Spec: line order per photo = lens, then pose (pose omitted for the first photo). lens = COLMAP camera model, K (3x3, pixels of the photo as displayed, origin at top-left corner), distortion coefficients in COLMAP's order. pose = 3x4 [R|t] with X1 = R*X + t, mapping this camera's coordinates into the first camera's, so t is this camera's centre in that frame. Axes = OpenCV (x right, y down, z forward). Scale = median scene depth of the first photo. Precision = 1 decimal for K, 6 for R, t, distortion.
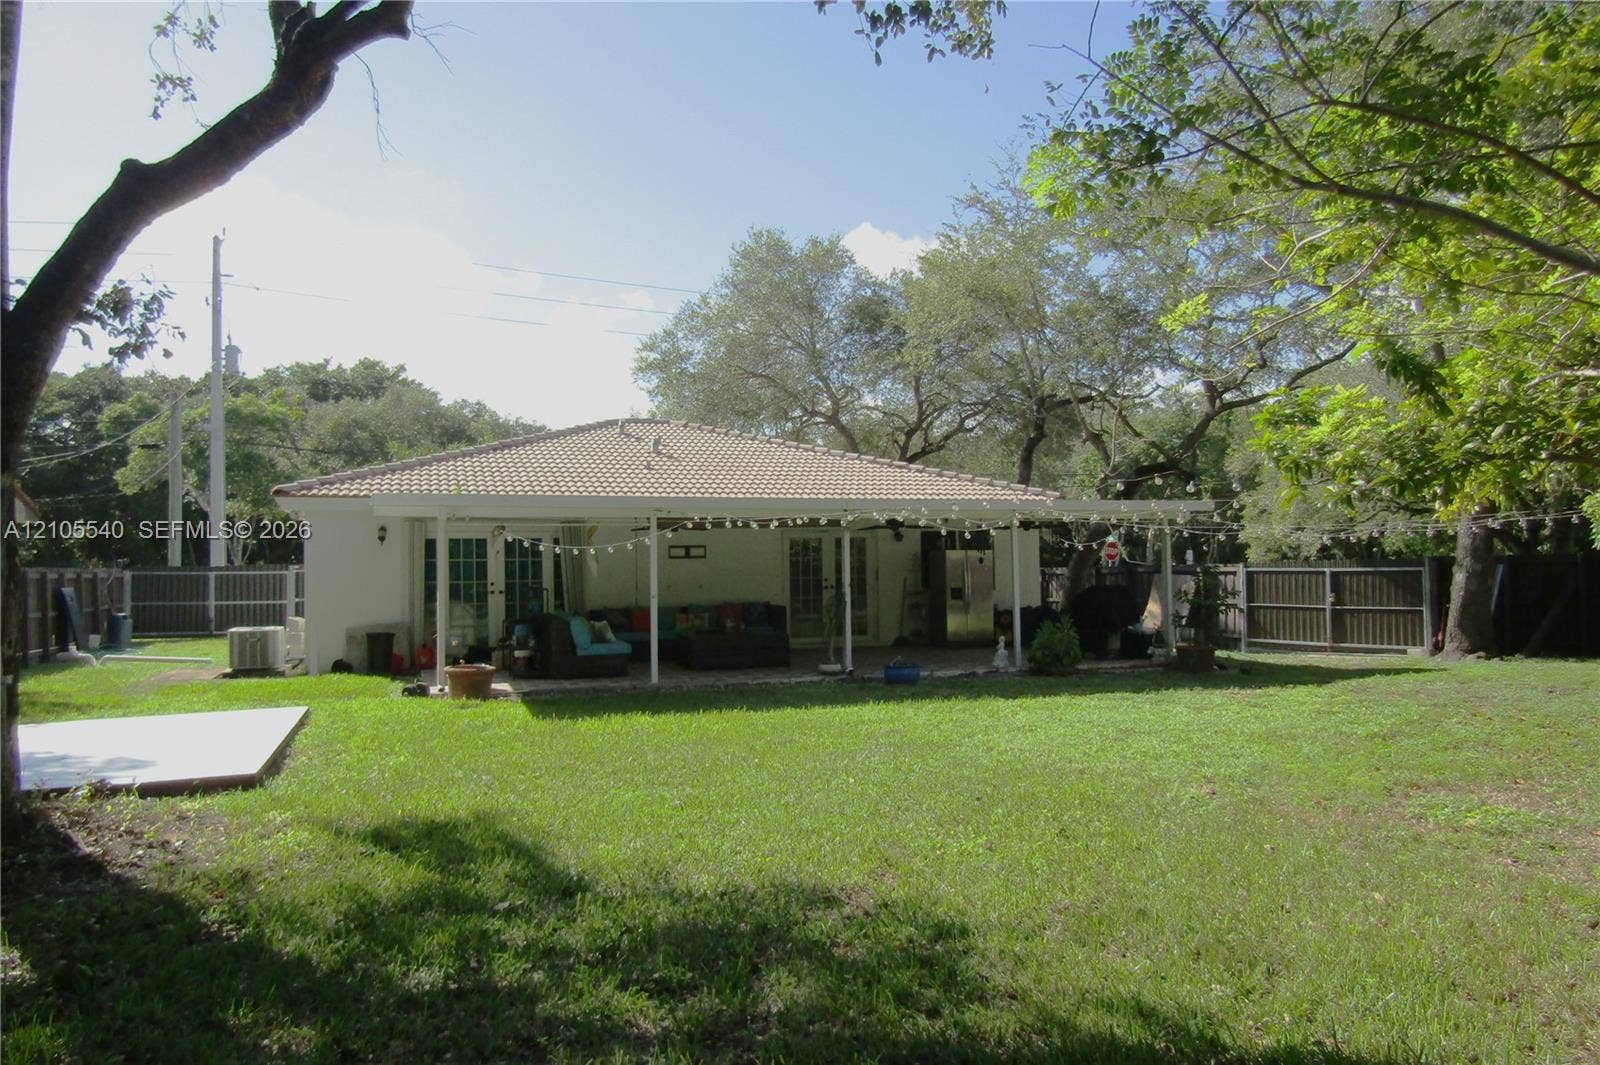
lens RADIAL K [[1151.8, 0, 801.7], [0, 1151.8, 541.0], [0, 0, 1]] dist [-0.009170, 0.004697]
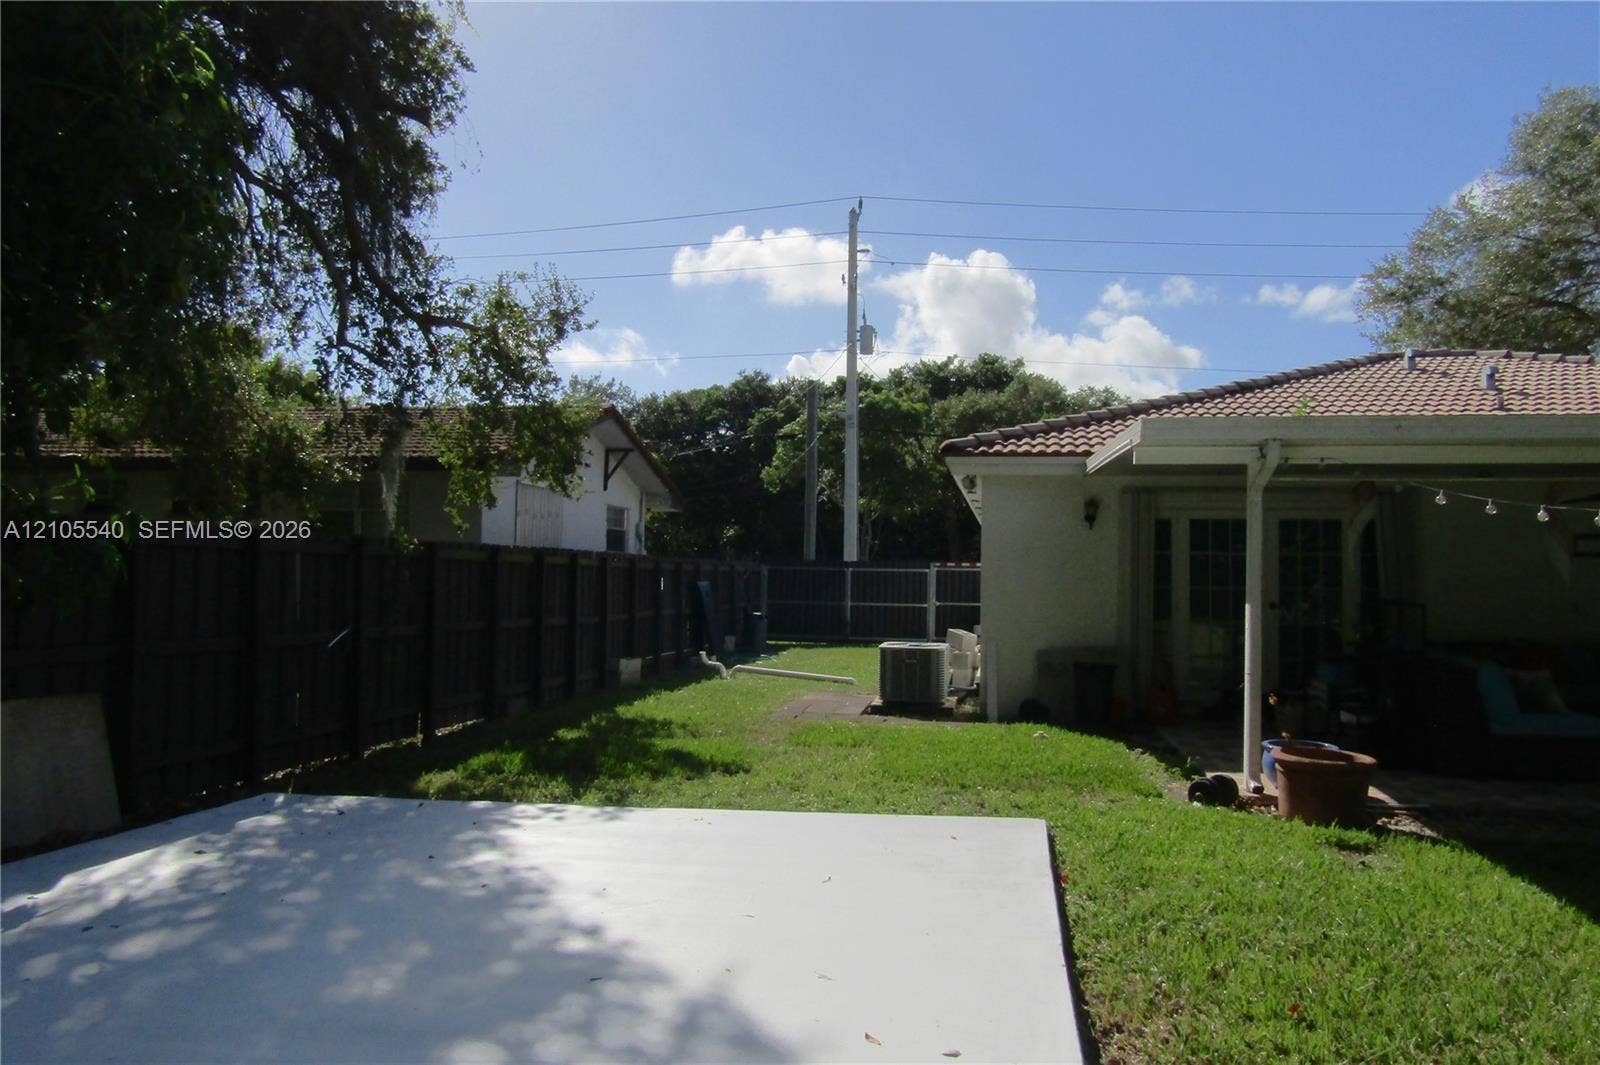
lens RADIAL K [[1151.8, 0, 800.7], [0, 1151.8, 534.8], [0, 0, 1]] dist [-0.009170, 0.004697]
pose [[0.874360, 0.006527, -0.485234, -0.149075], [-0.011874, 0.999898, -0.007947, 0.011456], [0.485133, 0.012710, 0.874348, 0.268129]]
